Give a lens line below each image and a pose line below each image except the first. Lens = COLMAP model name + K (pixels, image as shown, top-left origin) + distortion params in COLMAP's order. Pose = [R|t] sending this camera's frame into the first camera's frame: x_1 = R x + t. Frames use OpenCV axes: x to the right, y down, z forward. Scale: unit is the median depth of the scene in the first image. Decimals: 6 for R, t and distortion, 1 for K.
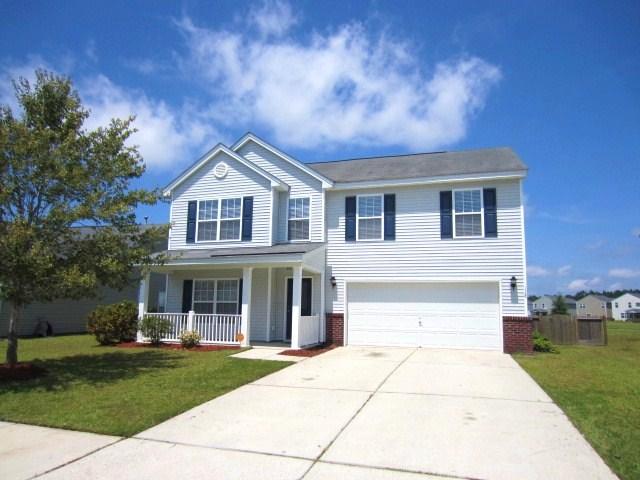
lens RADIAL K [[465.4, 0, 319.8], [0, 465.4, 239.1], [0, 0, 1]] dist [-0.023757, 0.006344]
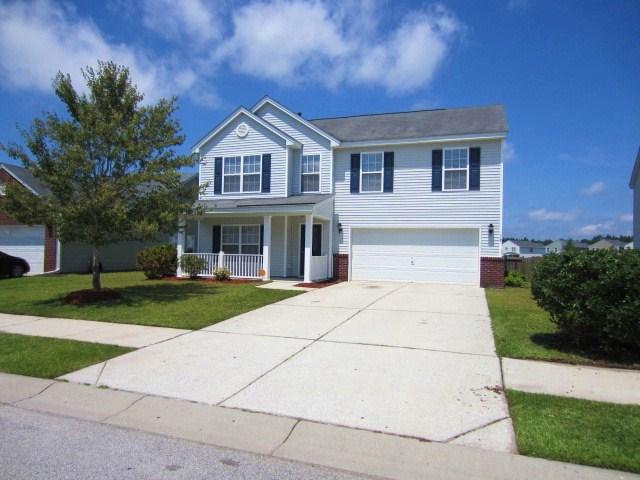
lens RADIAL K [[465.4, 0, 319.2], [0, 465.4, 239.1], [0, 0, 1]] dist [-0.023757, 0.006344]
pose [[0.999418, 0.003248, -0.033955, 0.017793], [0.000907, 0.992576, 0.121624, -0.023343], [0.034098, -0.121584, 0.991995, -0.180865]]
